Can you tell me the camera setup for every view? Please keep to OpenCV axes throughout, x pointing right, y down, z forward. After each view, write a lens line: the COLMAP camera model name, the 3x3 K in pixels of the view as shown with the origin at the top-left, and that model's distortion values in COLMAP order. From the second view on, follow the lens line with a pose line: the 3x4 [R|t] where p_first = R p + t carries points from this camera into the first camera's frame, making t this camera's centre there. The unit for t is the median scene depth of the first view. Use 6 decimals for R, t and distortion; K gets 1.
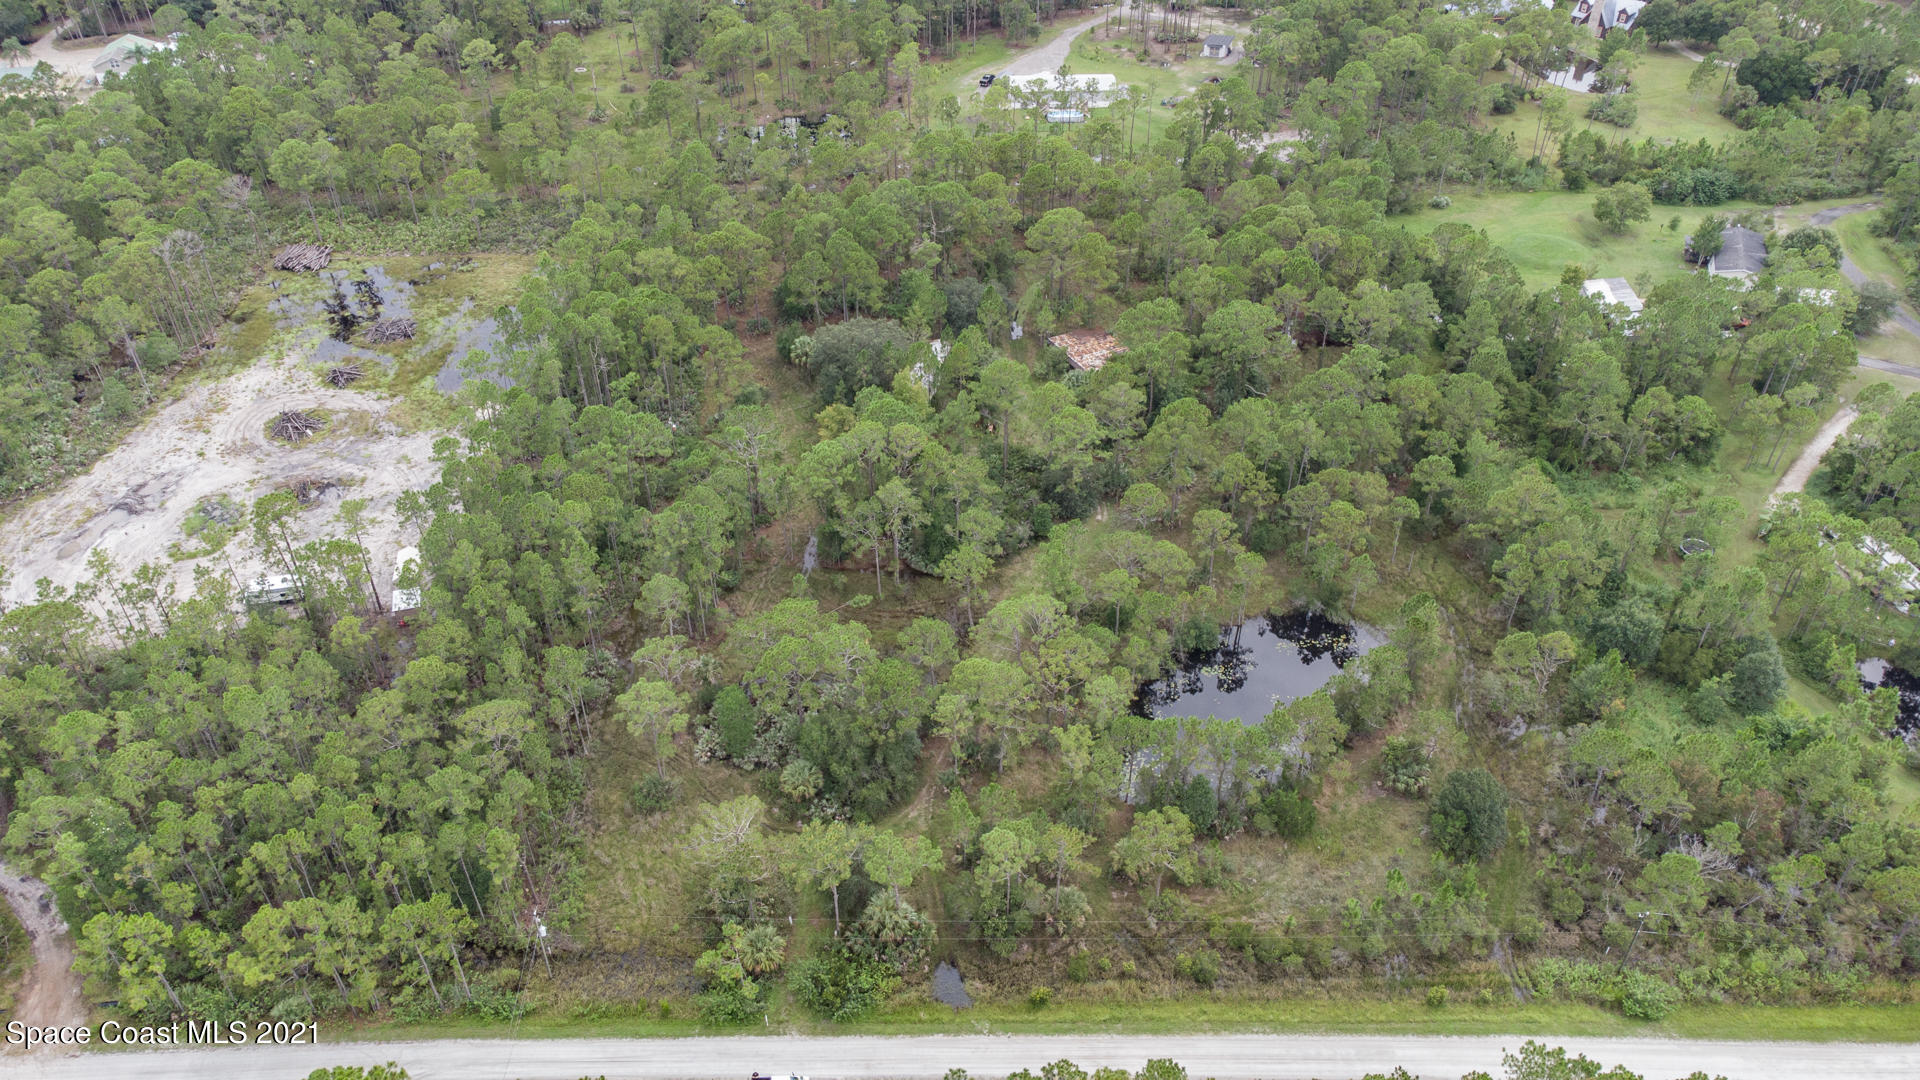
lens RADIAL K [[1474.3, 0, 960.0], [0, 1474.3, 540.0], [0, 0, 1]] dist [0.057212, -0.001071]
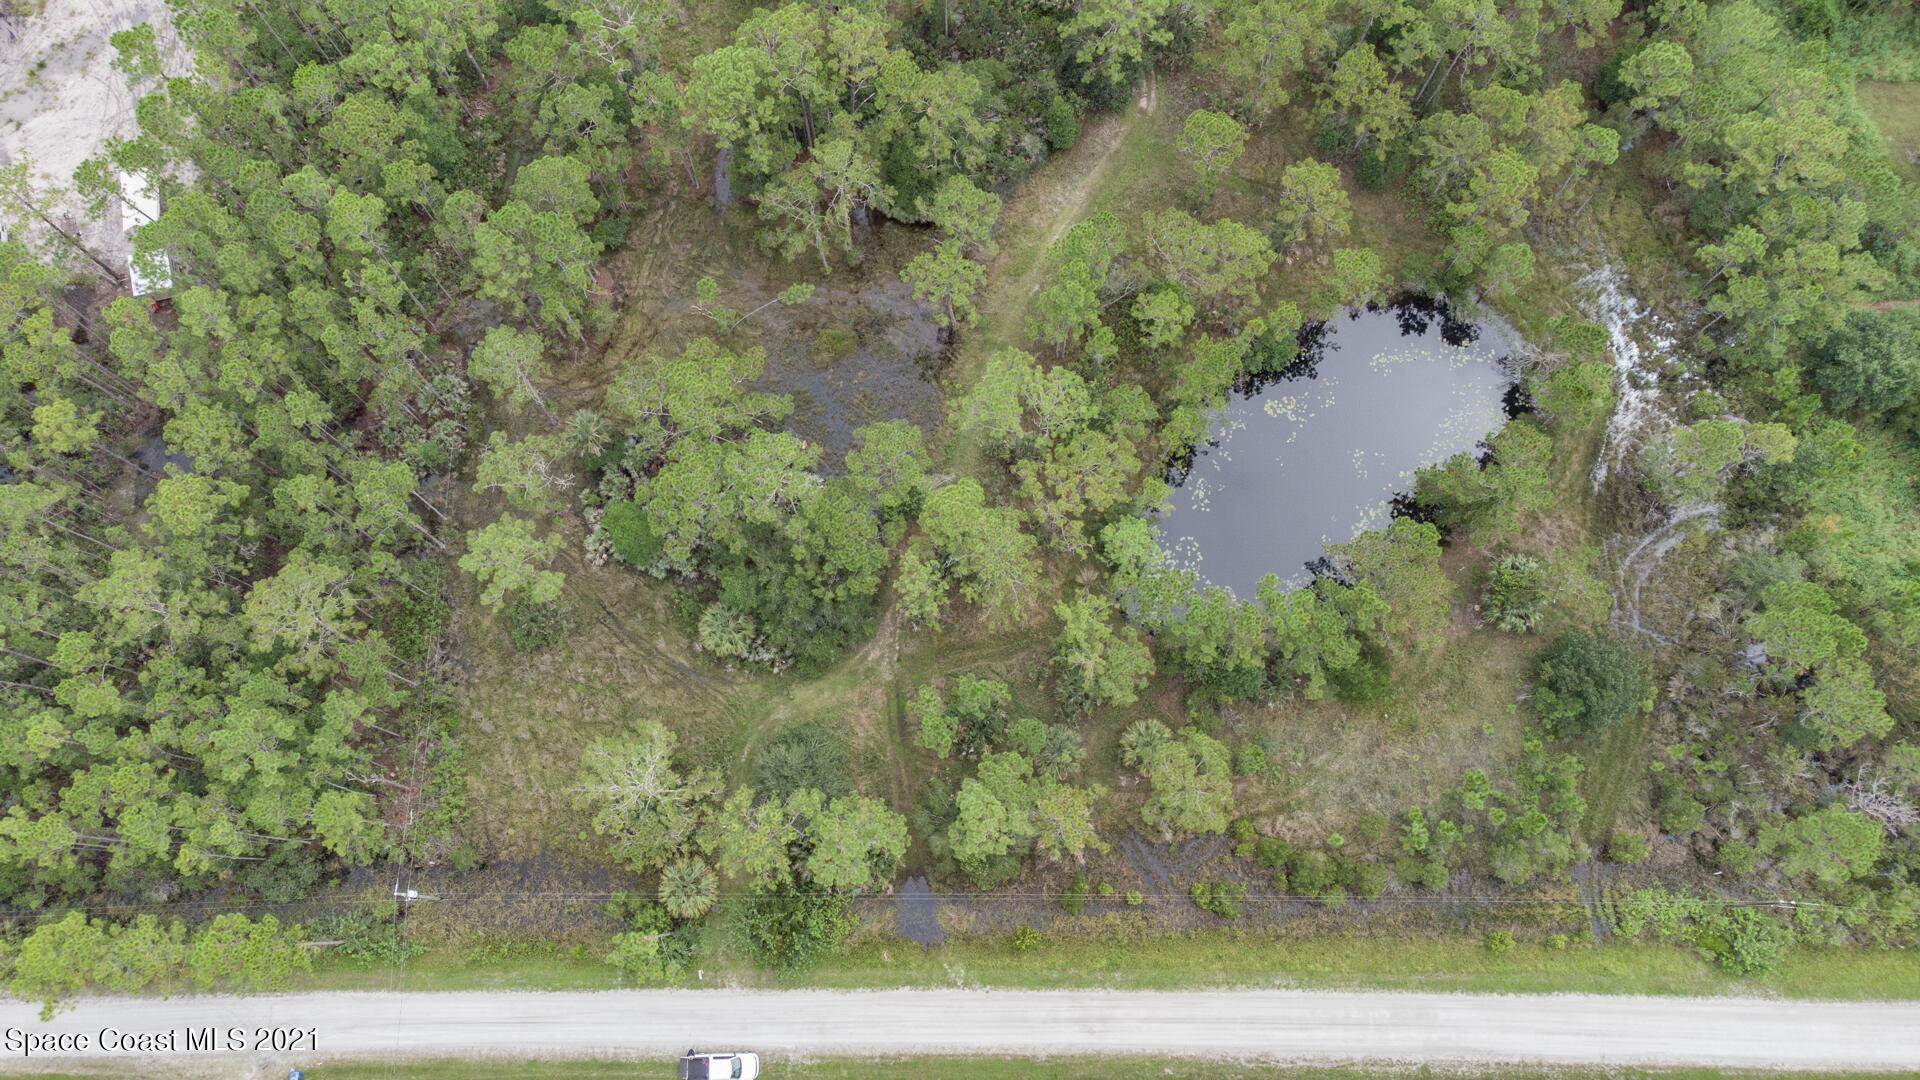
lens RADIAL K [[1474.3, 0, 960.0], [0, 1474.3, 540.0], [0, 0, 1]] dist [0.057212, -0.001071]
pose [[0.999952, 0.008538, 0.004794, 0.010475], [-0.009713, 0.802489, 0.596588, -0.359962], [0.001246, -0.596606, 0.802533, 0.445976]]
